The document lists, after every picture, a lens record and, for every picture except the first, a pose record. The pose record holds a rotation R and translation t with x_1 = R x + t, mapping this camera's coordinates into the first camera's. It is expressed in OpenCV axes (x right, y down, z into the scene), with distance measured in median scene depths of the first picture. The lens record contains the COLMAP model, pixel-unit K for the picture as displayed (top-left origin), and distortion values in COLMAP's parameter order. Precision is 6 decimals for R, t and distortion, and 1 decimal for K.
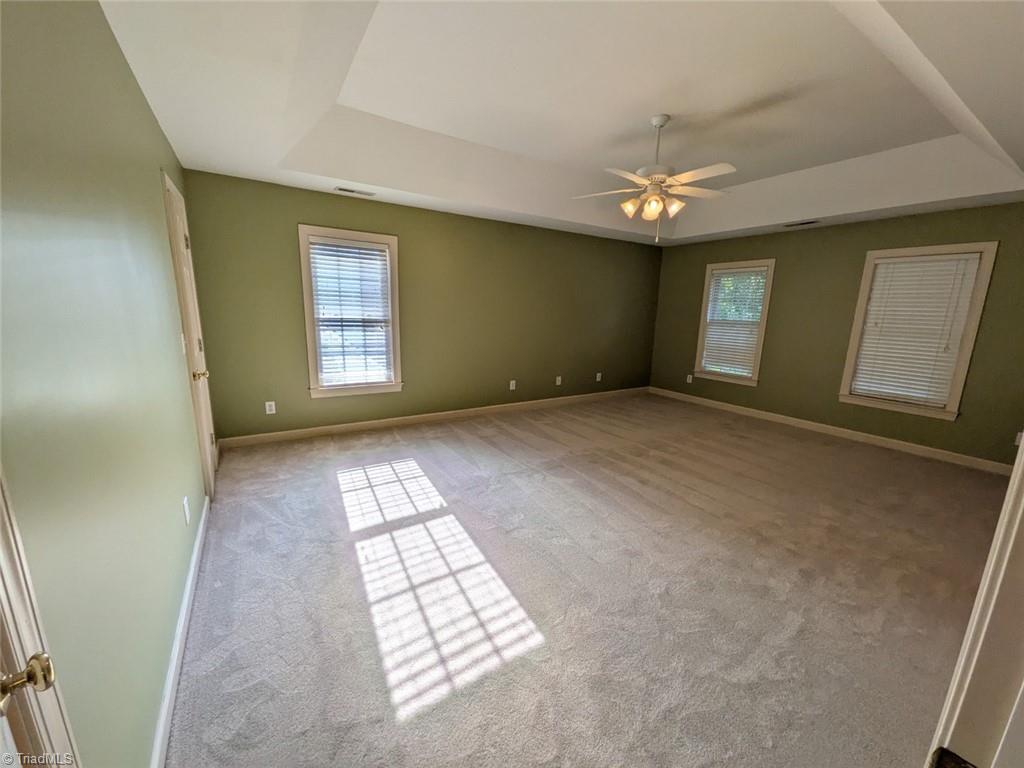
lens RADIAL K [[409.1, 0, 514.6], [0, 409.1, 389.8], [0, 0, 1]] dist [0.011897, 0.000202]
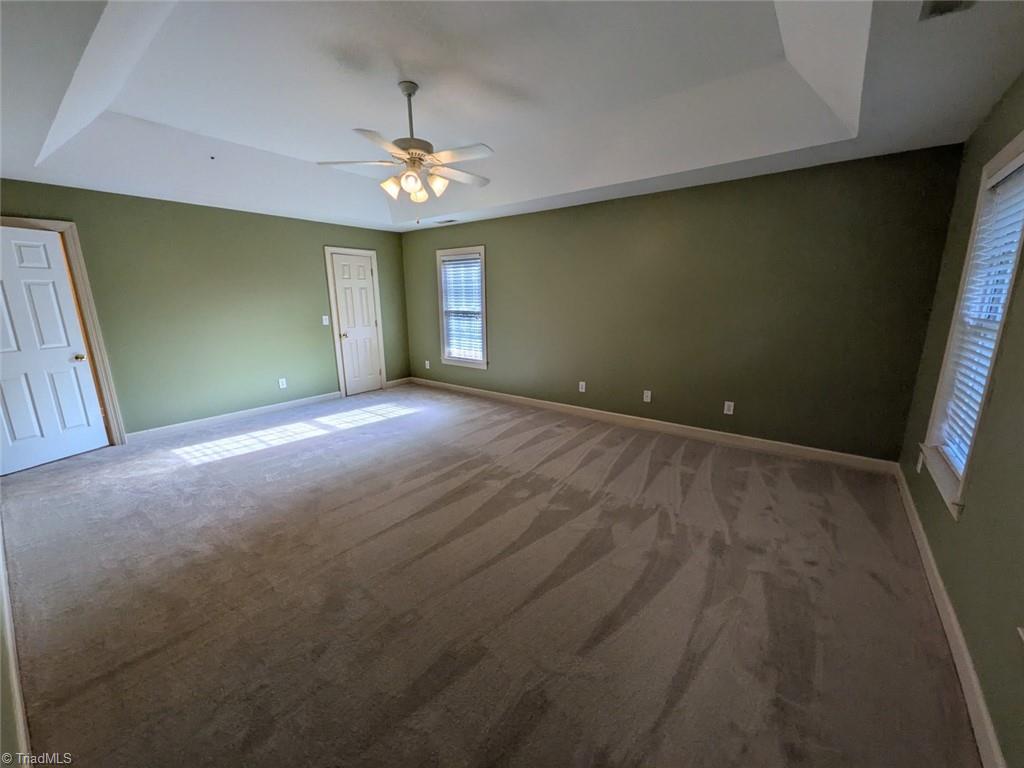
lens RADIAL K [[409.1, 0, 514.6], [0, 409.1, 389.8], [0, 0, 1]] dist [0.011897, 0.000202]
pose [[0.315296, 0.165684, -0.934418, 0.958366], [-0.180718, 0.977106, 0.112274, -0.096395], [0.931627, 0.133467, 0.338020, 0.705294]]
